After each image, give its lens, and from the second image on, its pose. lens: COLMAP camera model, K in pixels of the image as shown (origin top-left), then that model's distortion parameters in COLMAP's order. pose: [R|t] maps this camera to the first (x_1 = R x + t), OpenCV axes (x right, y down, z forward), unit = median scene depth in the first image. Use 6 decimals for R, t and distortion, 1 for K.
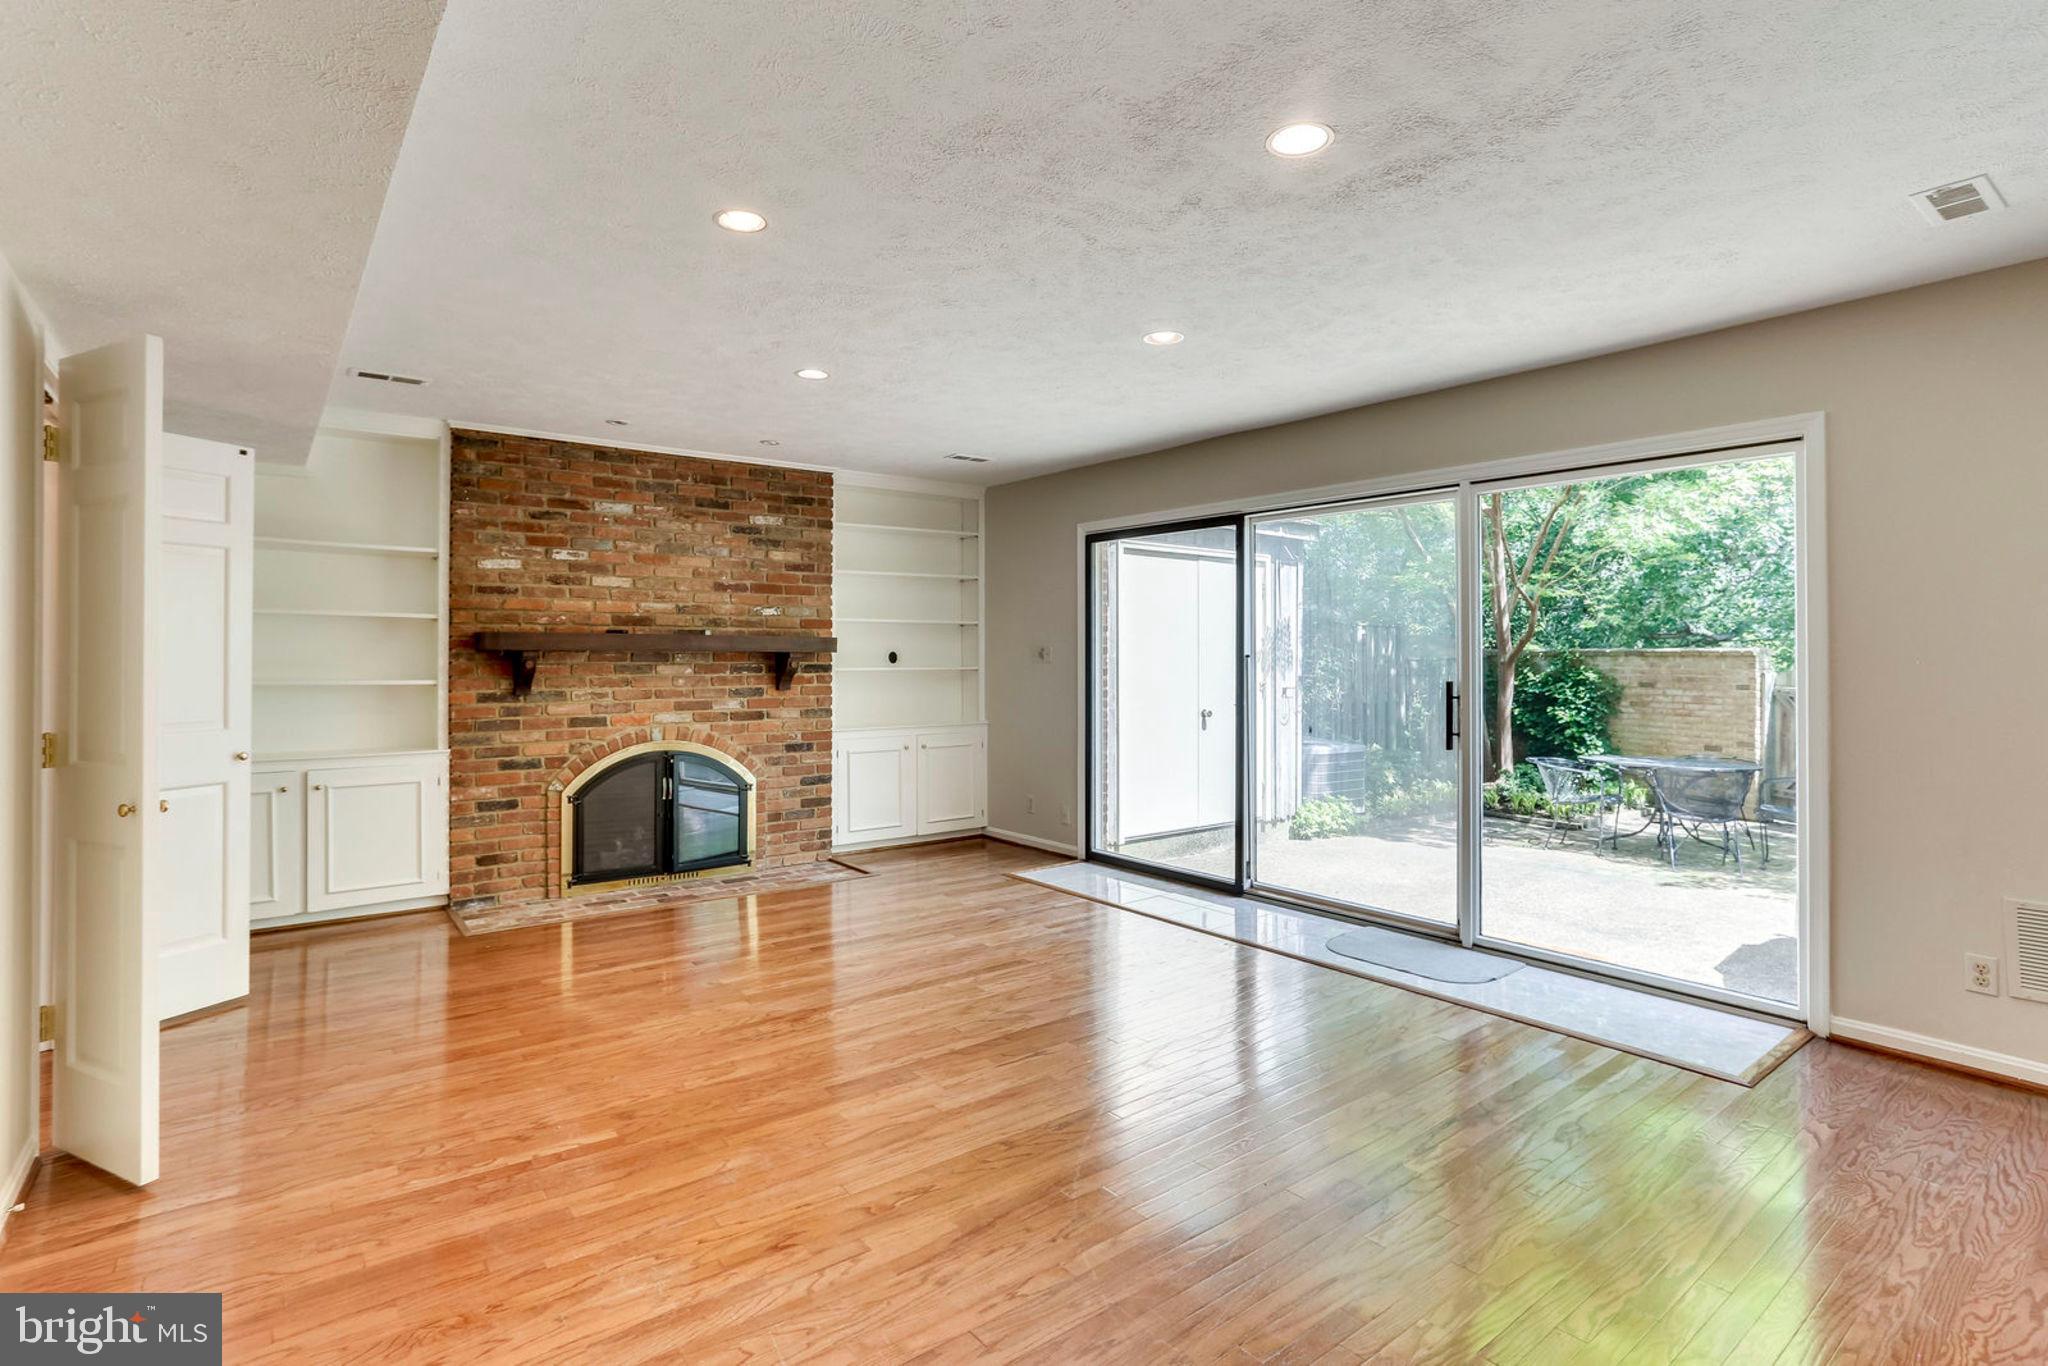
lens RADIAL K [[1009.2, 0, 1021.6], [0, 1009.2, 652.8], [0, 0, 1]] dist [-0.066863, 0.046230]
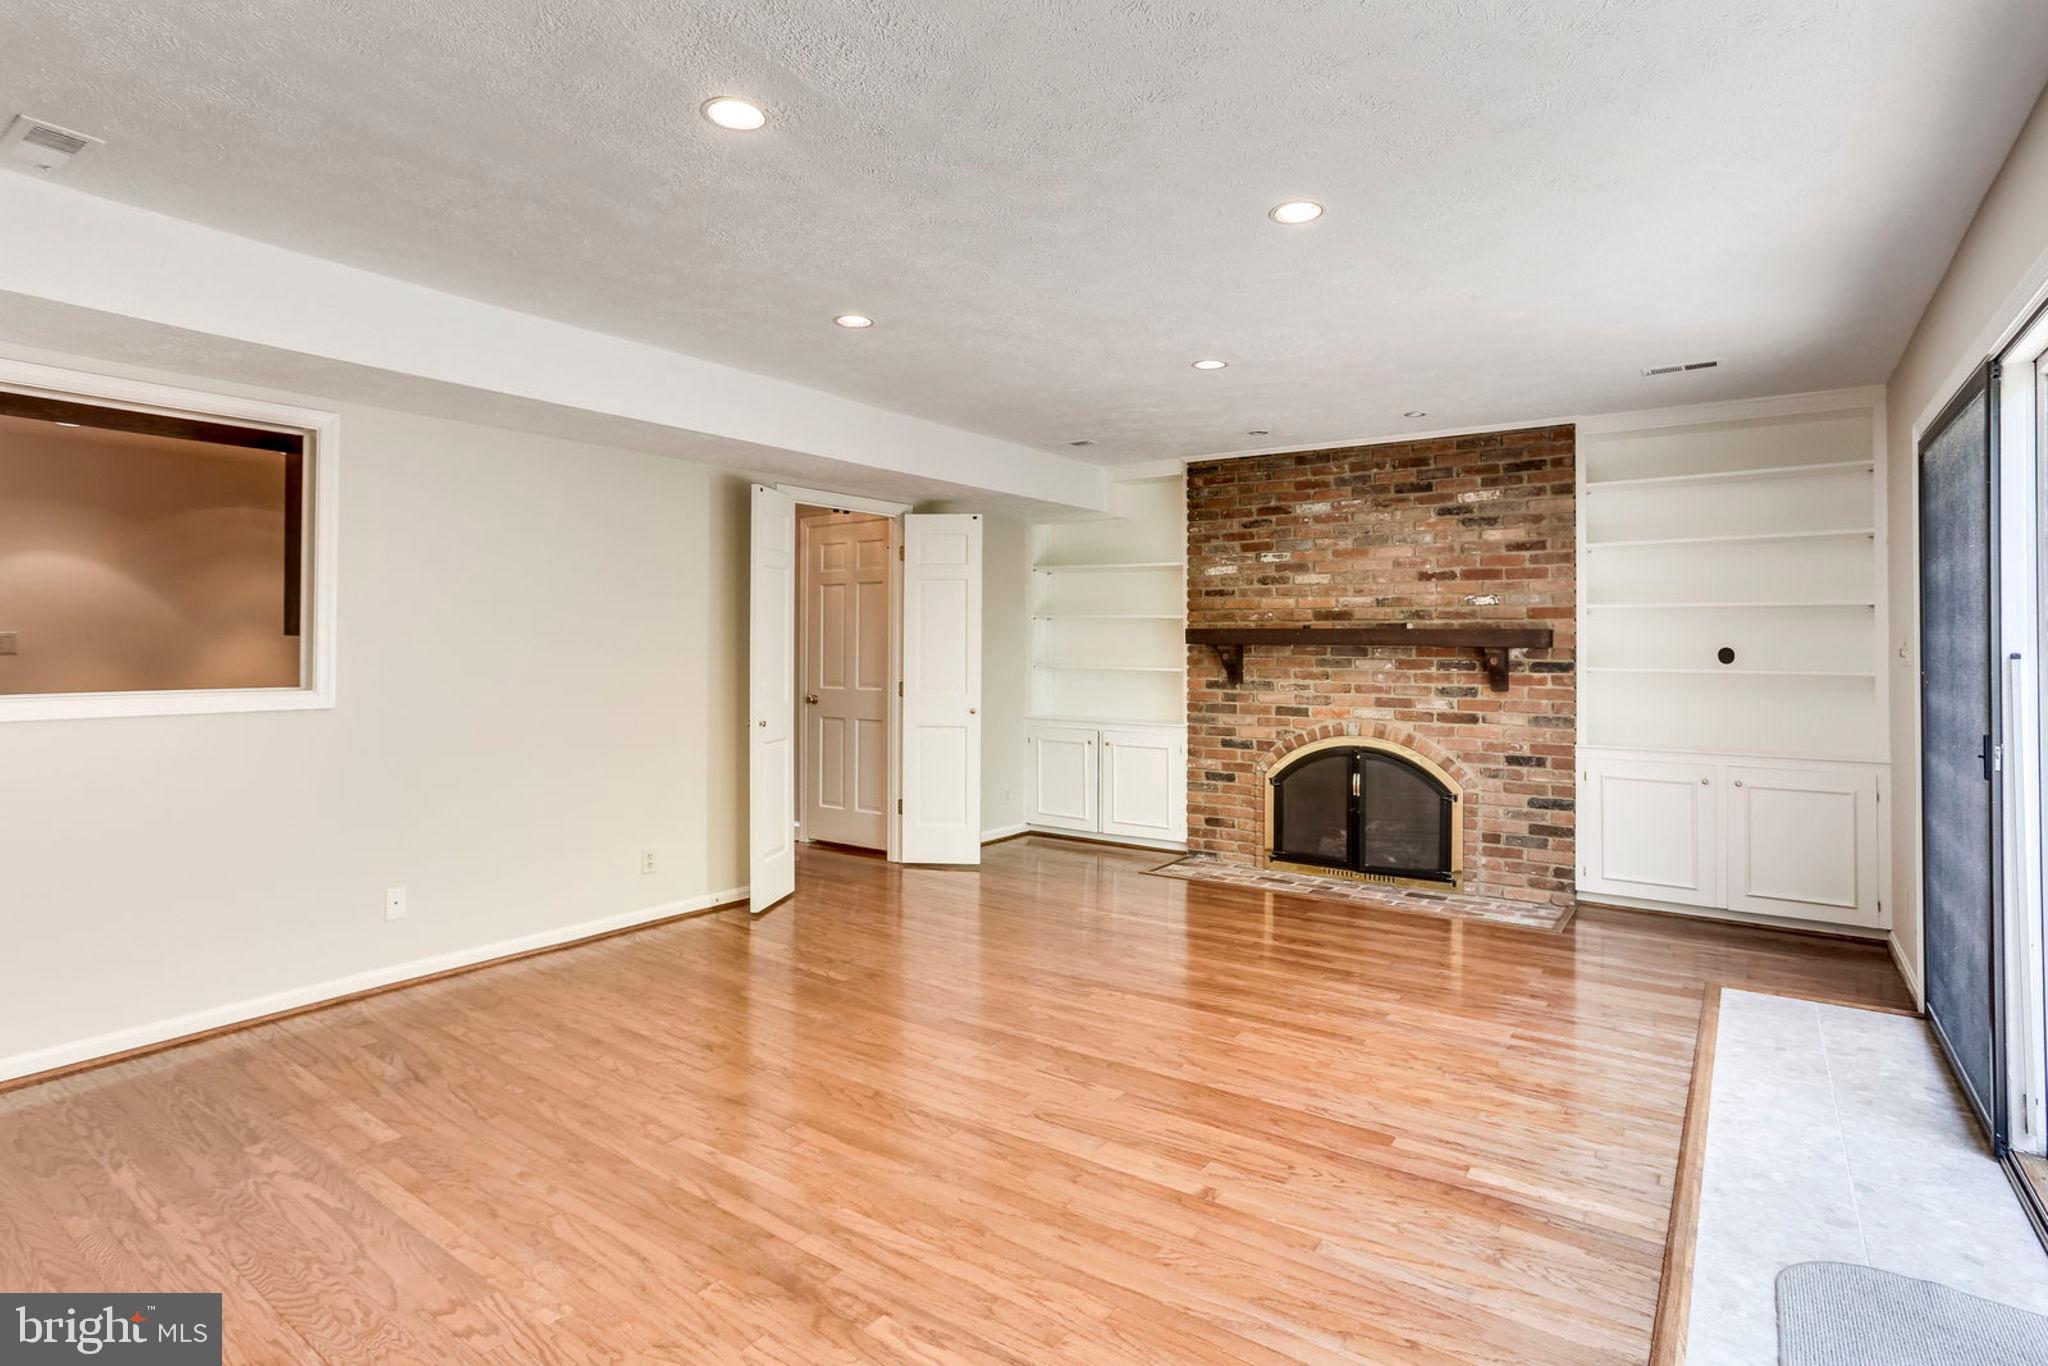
lens RADIAL K [[1032.6, 0, 1027.4], [0, 1032.6, 645.5], [0, 0, 1]] dist [-0.070292, 0.038338]
pose [[0.279838, 0.000706, -0.960047, 0.544987], [-0.005945, 0.999982, -0.000997, 0.001414], [0.960029, 0.005987, 0.279837, 0.418783]]
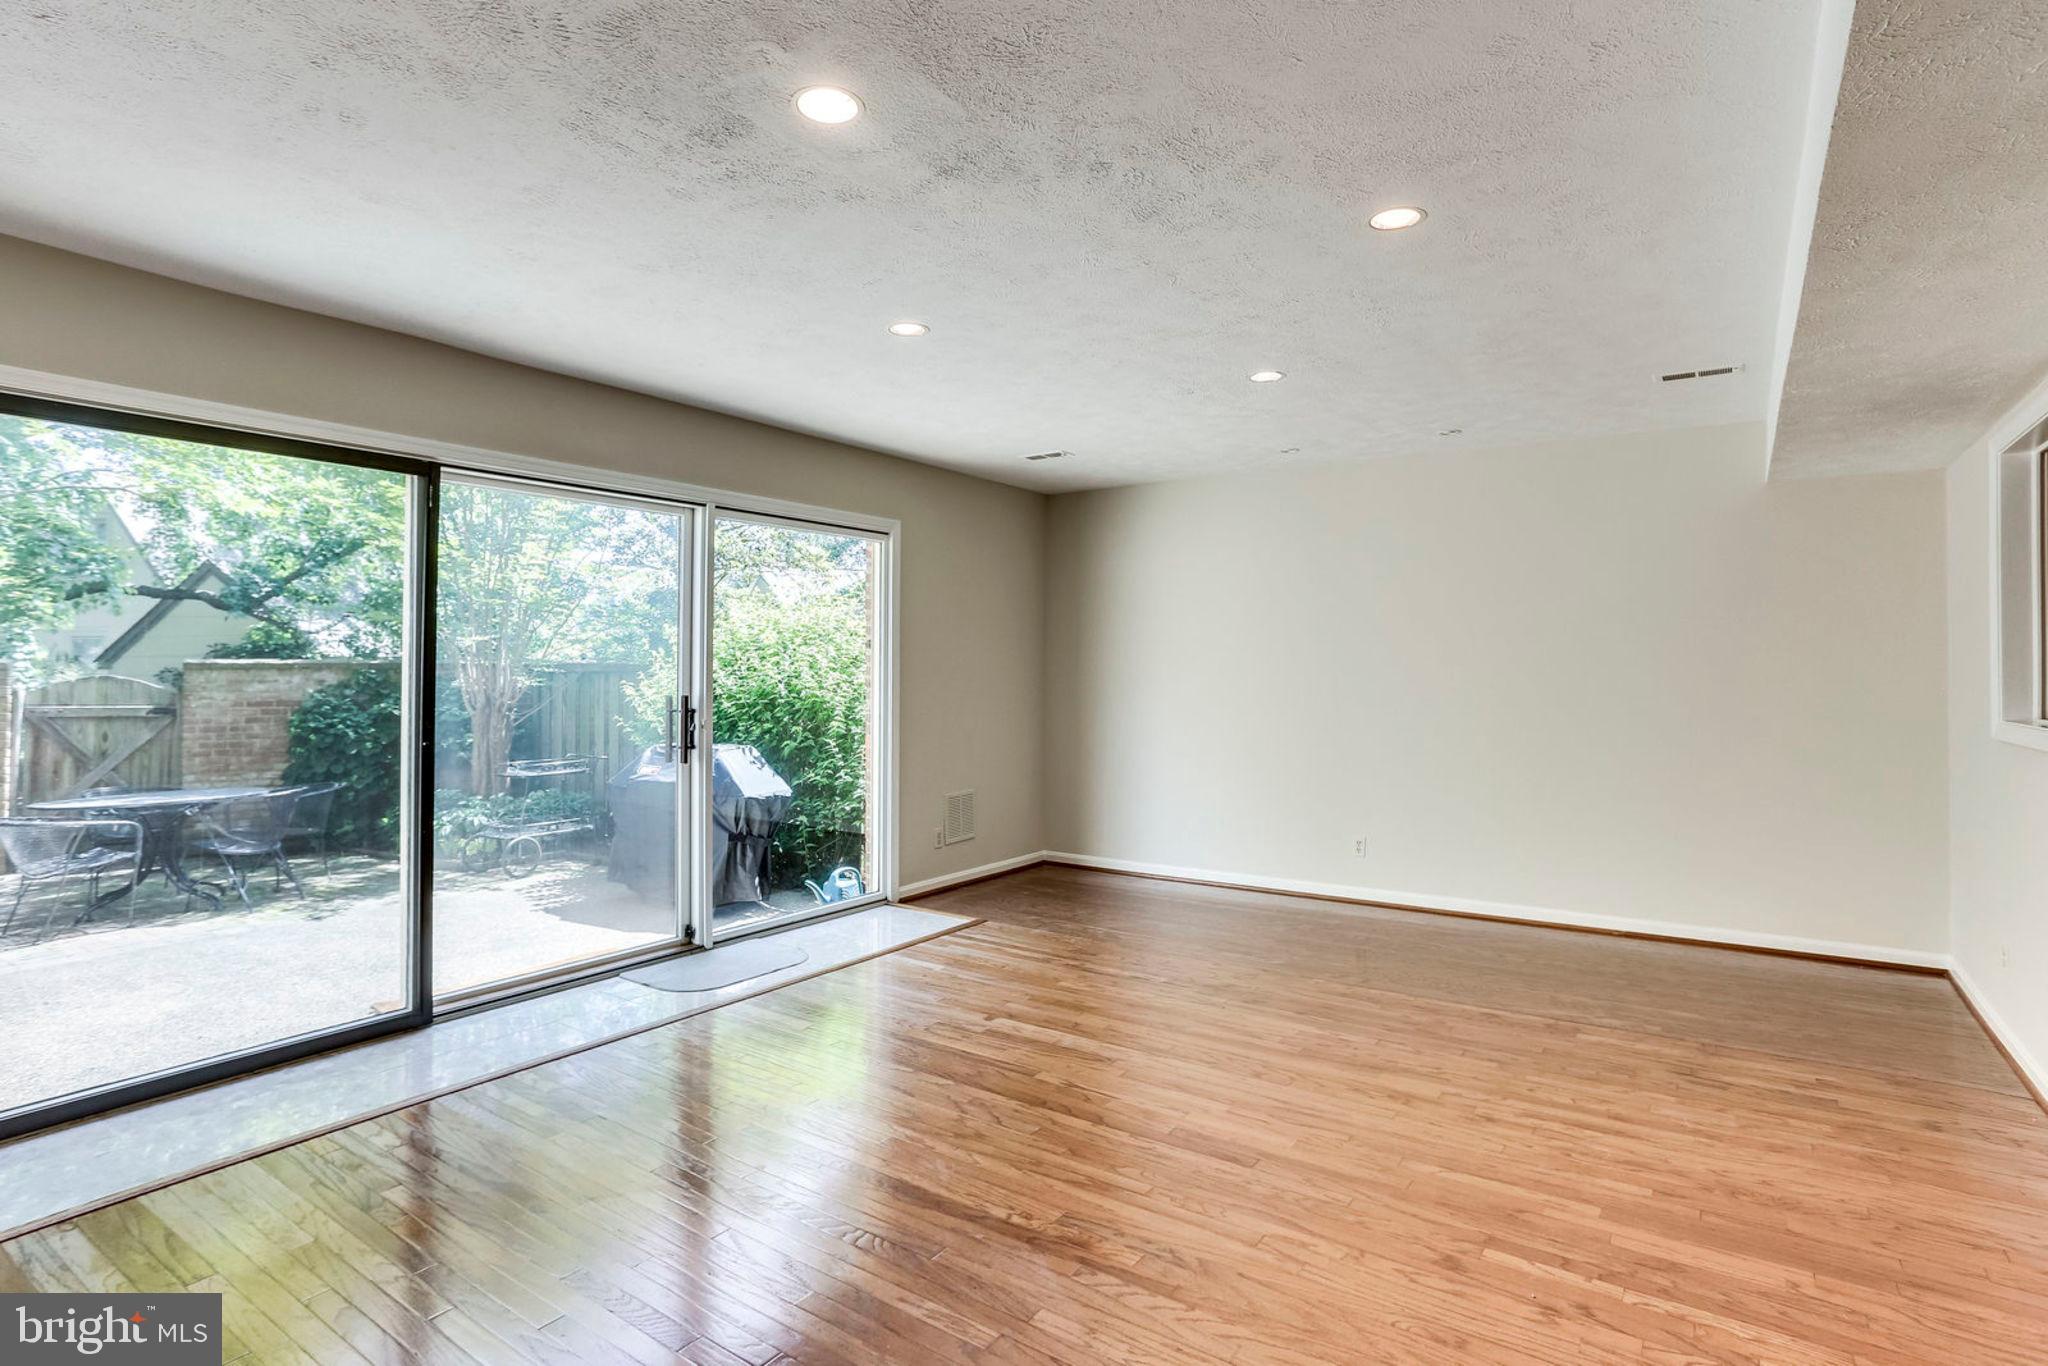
lens RADIAL K [[1032.6, 0, 1027.4], [0, 1032.6, 645.5], [0, 0, 1]] dist [-0.070292, 0.038338]
pose [[-0.293737, 0.022593, 0.955619, -0.555051], [-0.002653, 0.999698, -0.024450, 0.002405], [-0.955882, -0.009718, -0.293589, 0.809440]]
